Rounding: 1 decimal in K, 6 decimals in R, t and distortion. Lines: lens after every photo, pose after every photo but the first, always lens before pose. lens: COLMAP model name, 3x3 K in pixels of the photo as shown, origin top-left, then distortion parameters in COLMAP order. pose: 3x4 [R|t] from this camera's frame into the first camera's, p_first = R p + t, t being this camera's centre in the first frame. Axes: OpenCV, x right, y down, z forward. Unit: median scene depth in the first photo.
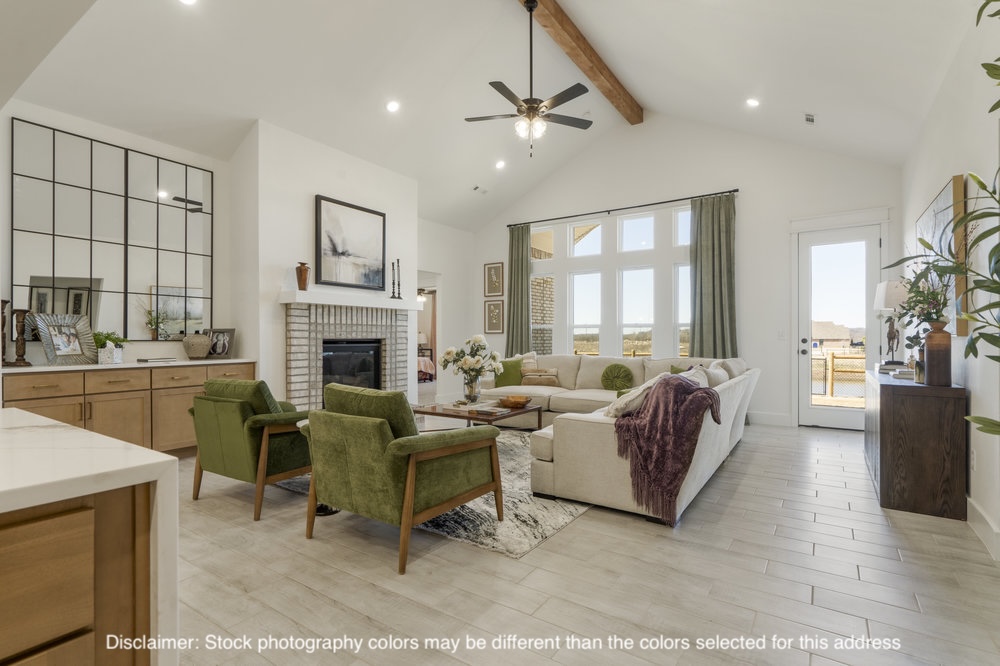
lens RADIAL K [[466.5, 0, 492.6], [0, 466.5, 342.6], [0, 0, 1]] dist [-0.009330, 0.006865]
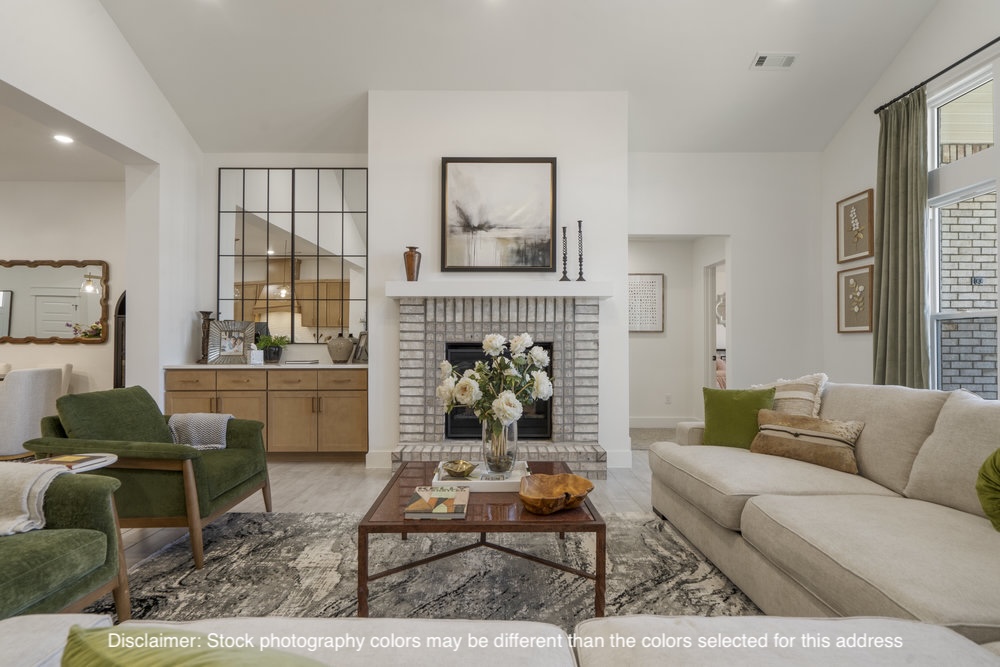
lens RADIAL K [[466.5, 0, 494.1], [0, 466.5, 339.7], [0, 0, 1]] dist [-0.009330, 0.006865]
pose [[0.575487, -0.003933, -0.817801, 0.283908], [-0.008981, 0.999898, -0.011128, -0.004042], [0.817761, 0.013749, 0.575393, 0.571014]]
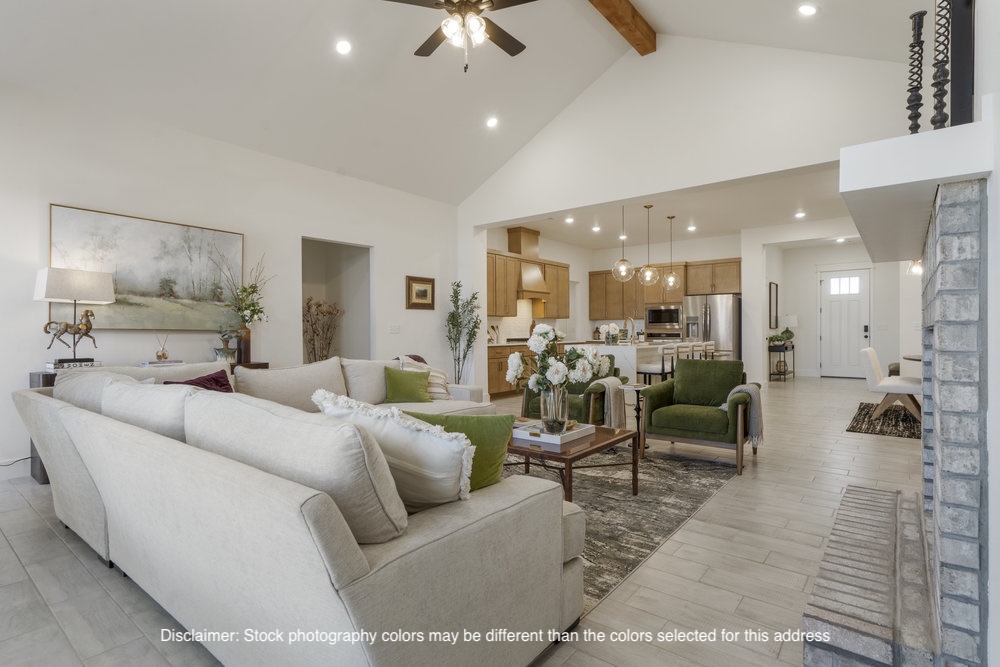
lens RADIAL K [[501.2, 0, 492.4], [0, 501.2, 334.7], [0, 0, 1]] dist [-0.006297, 0.002758]
pose [[-0.996814, 0.005352, 0.079577, -0.016186], [0.006492, 0.999880, 0.014066, -0.010567], [-0.079492, 0.014538, -0.996729, 1.347850]]
